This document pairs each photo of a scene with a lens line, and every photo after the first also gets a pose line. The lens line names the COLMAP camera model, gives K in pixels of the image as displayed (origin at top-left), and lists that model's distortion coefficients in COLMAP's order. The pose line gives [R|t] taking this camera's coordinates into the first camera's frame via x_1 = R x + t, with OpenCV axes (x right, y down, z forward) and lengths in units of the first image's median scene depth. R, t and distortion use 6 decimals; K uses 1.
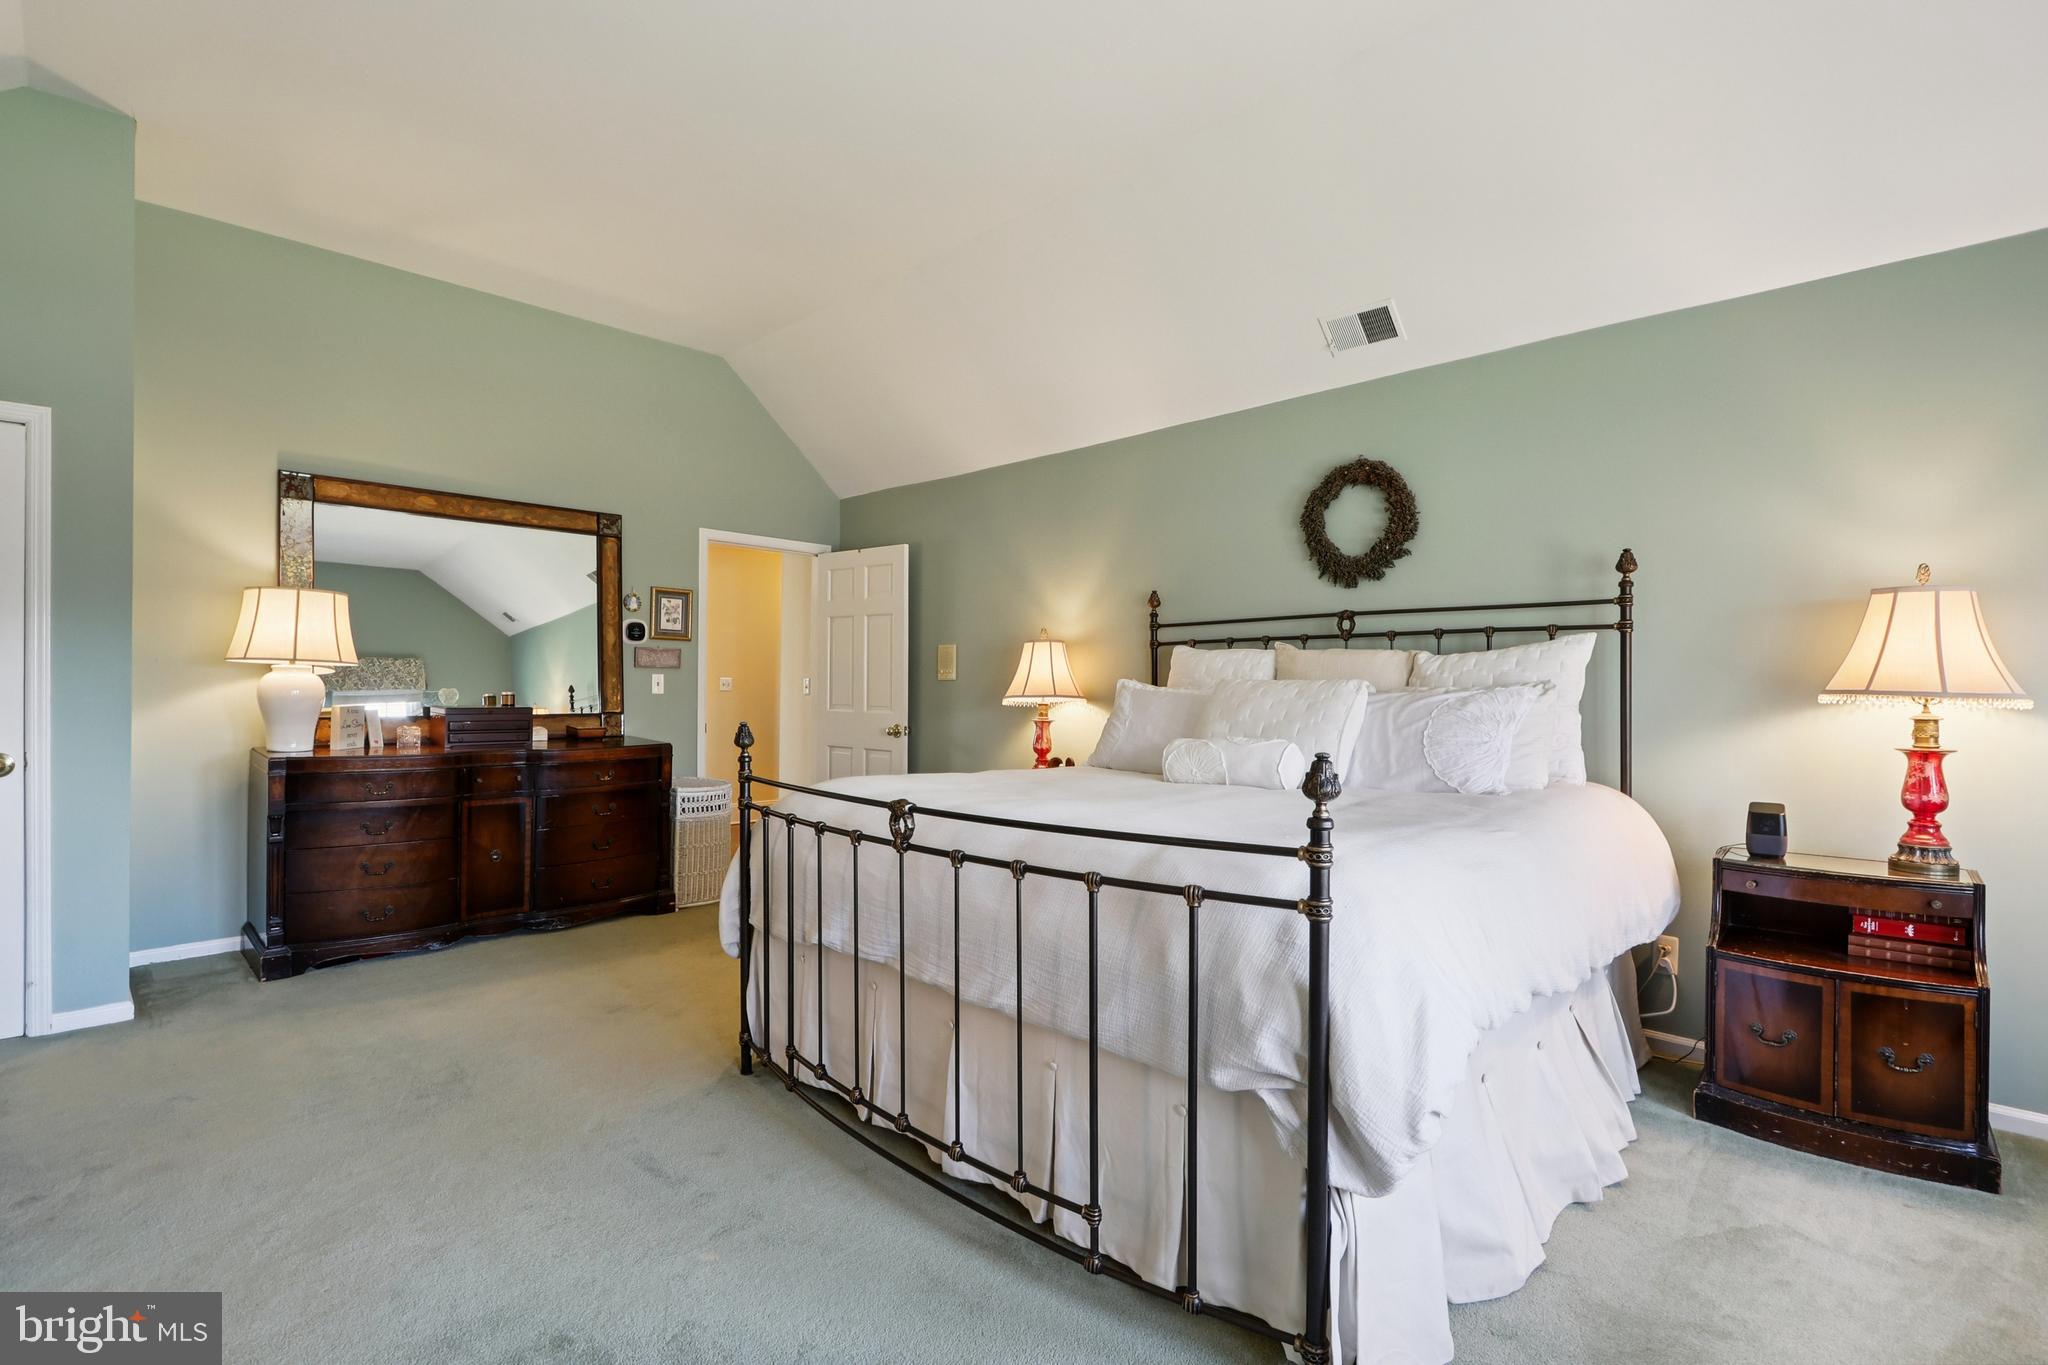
lens RADIAL K [[967.8, 0, 1019.2], [0, 967.8, 687.0], [0, 0, 1]] dist [-0.006192, -0.000426]
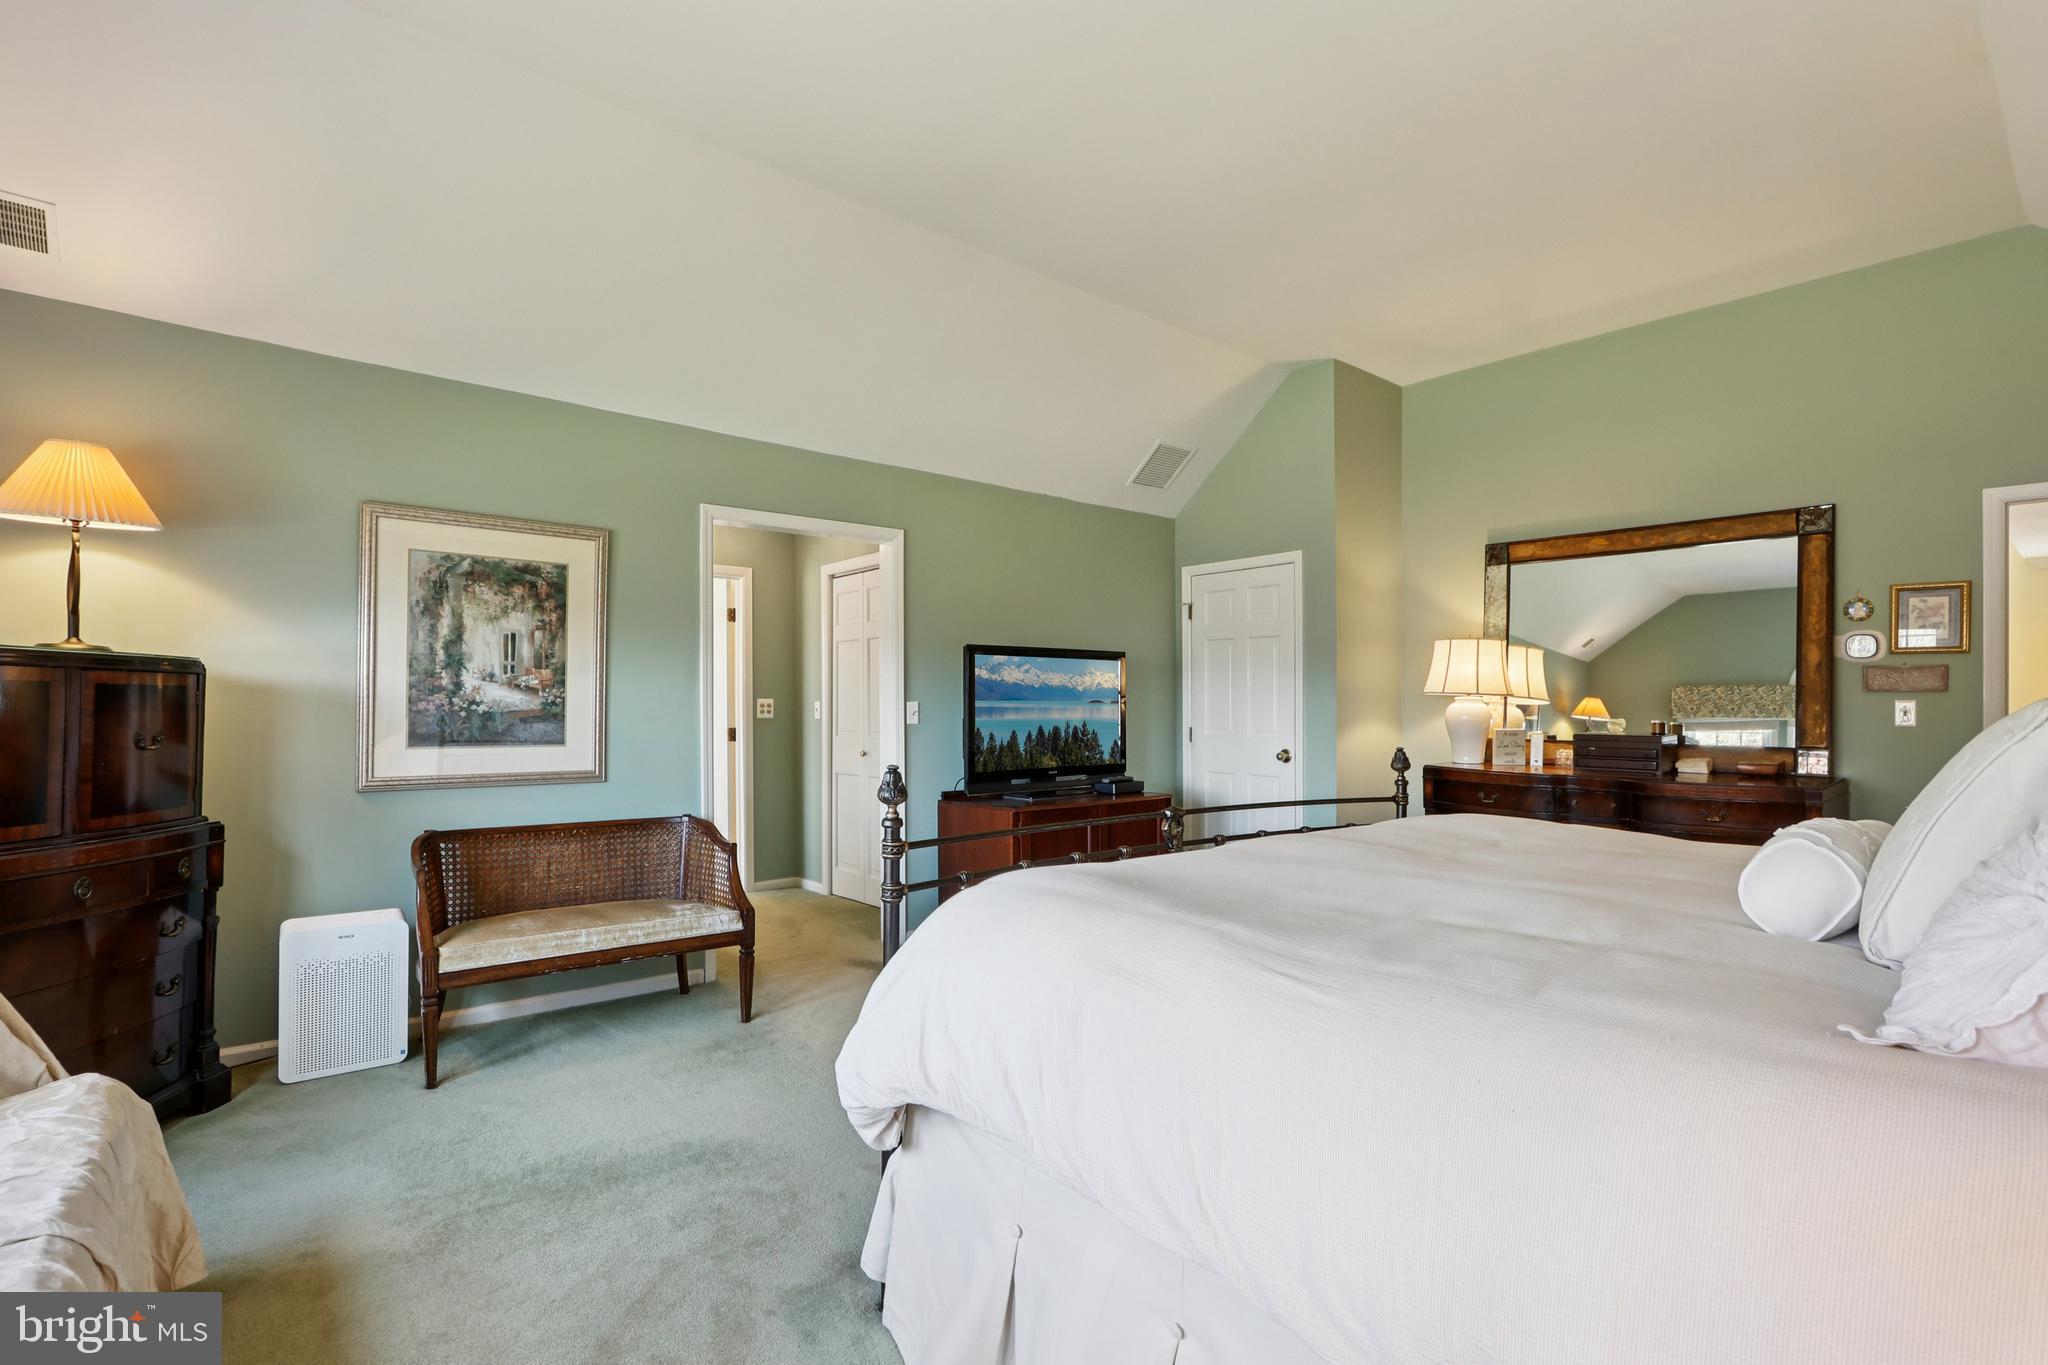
lens RADIAL K [[967.8, 0, 1024.1], [0, 967.8, 691.4], [0, 0, 1]] dist [-0.006192, -0.000426]
pose [[-0.106796, -0.018610, -0.994107, 0.617424], [-0.007853, 0.999809, -0.017873, -0.001605], [0.994250, 0.005898, -0.106922, 0.560407]]
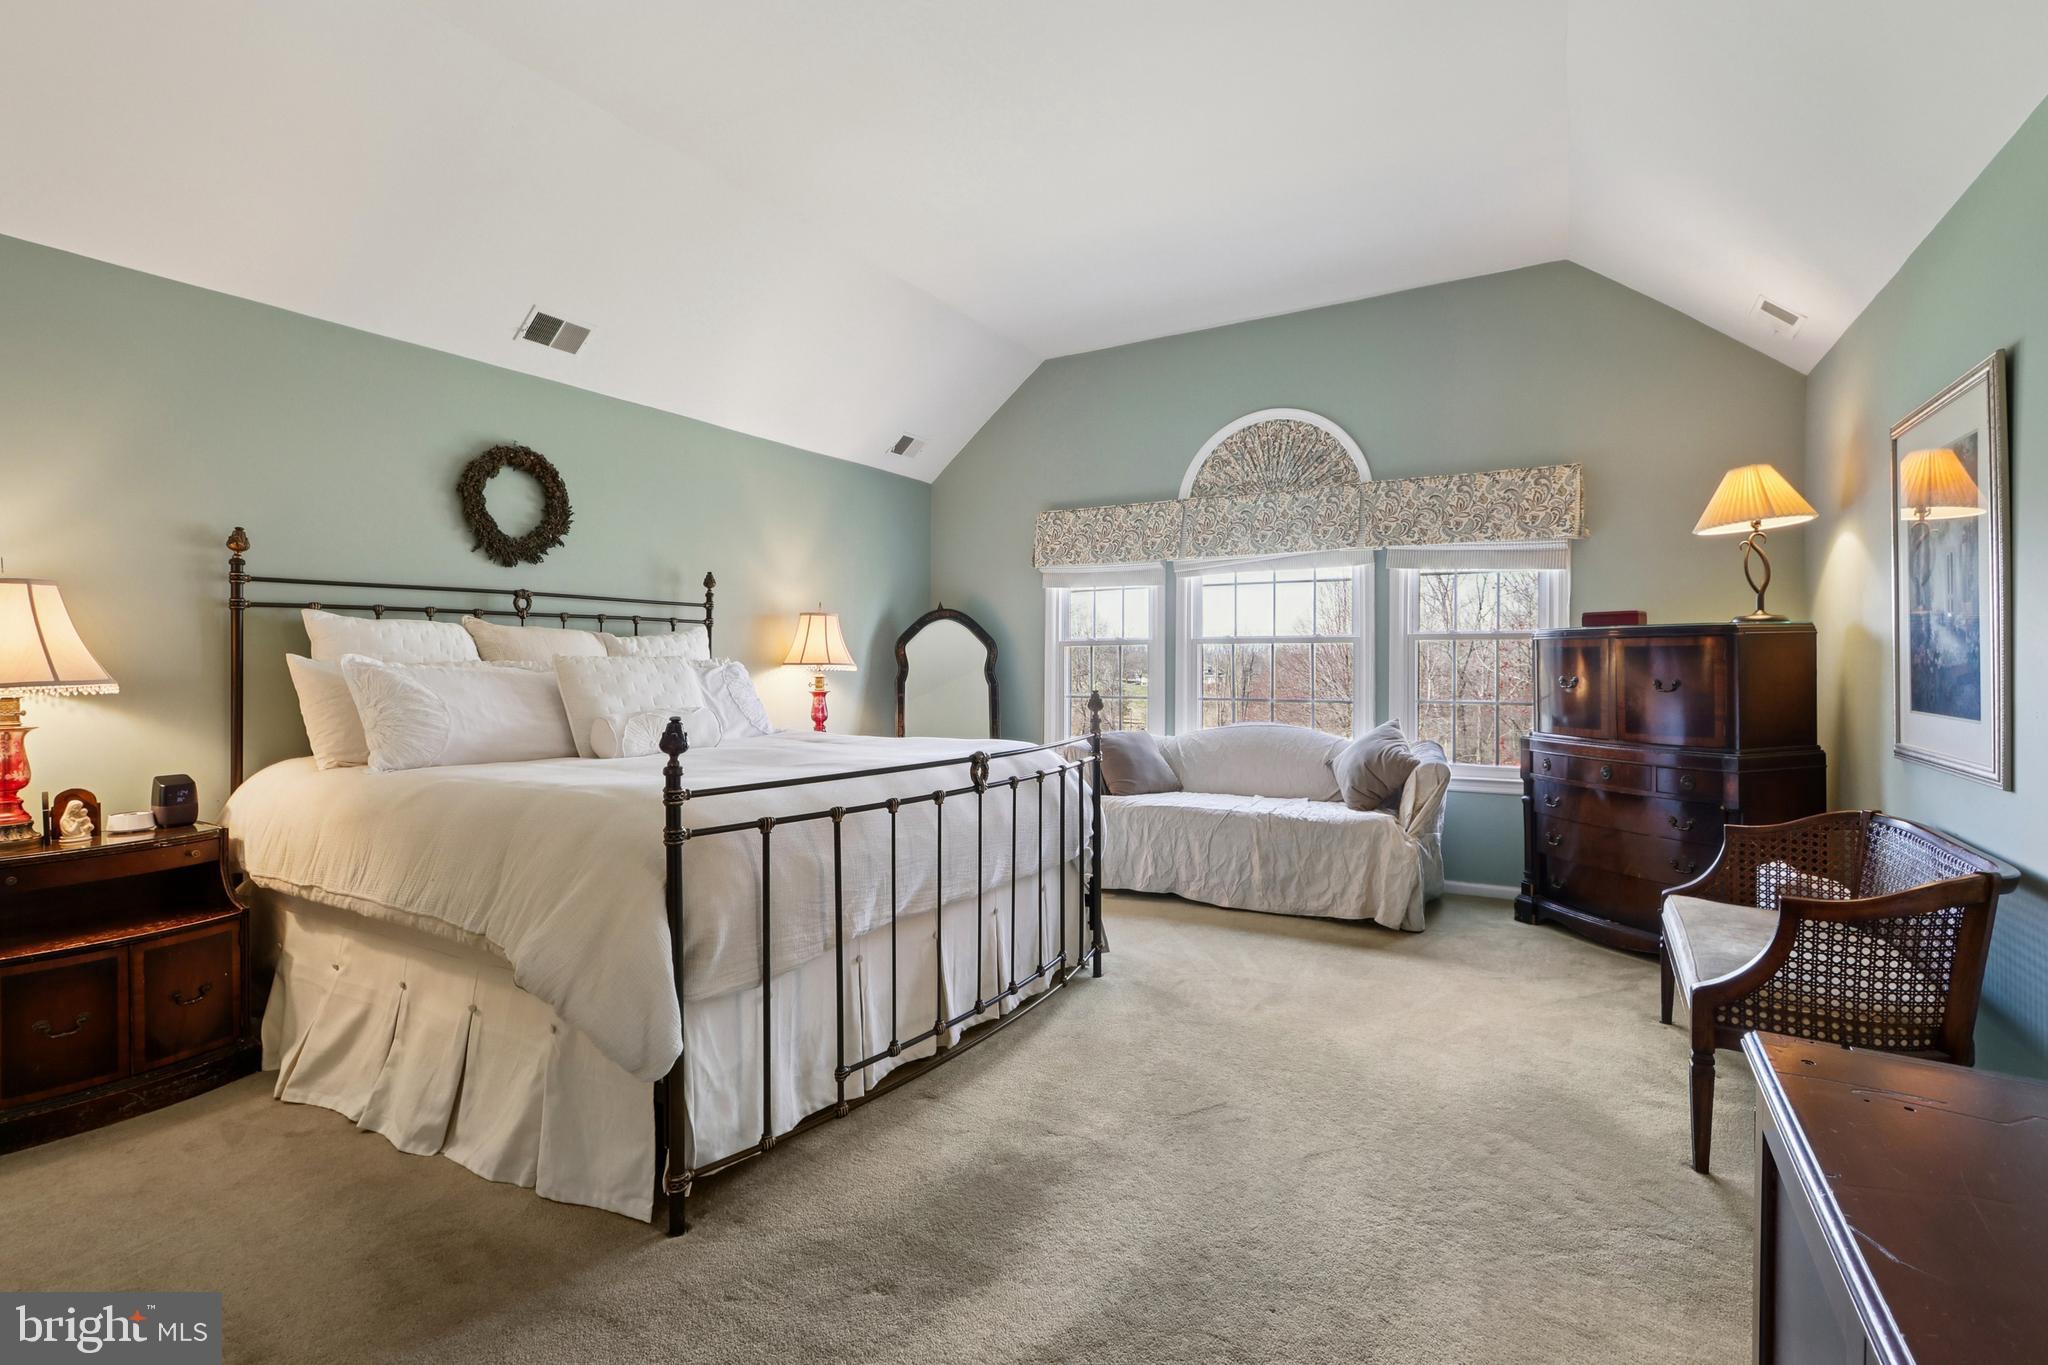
lens RADIAL K [[967.8, 0, 1018.8], [0, 967.8, 668.1], [0, 0, 1]] dist [-0.006192, -0.000426]
pose [[-0.256933, -0.008320, 0.966394, -0.791511], [0.003830, 0.999946, 0.009627, -0.002868], [-0.966422, 0.006174, -0.256887, 0.743641]]
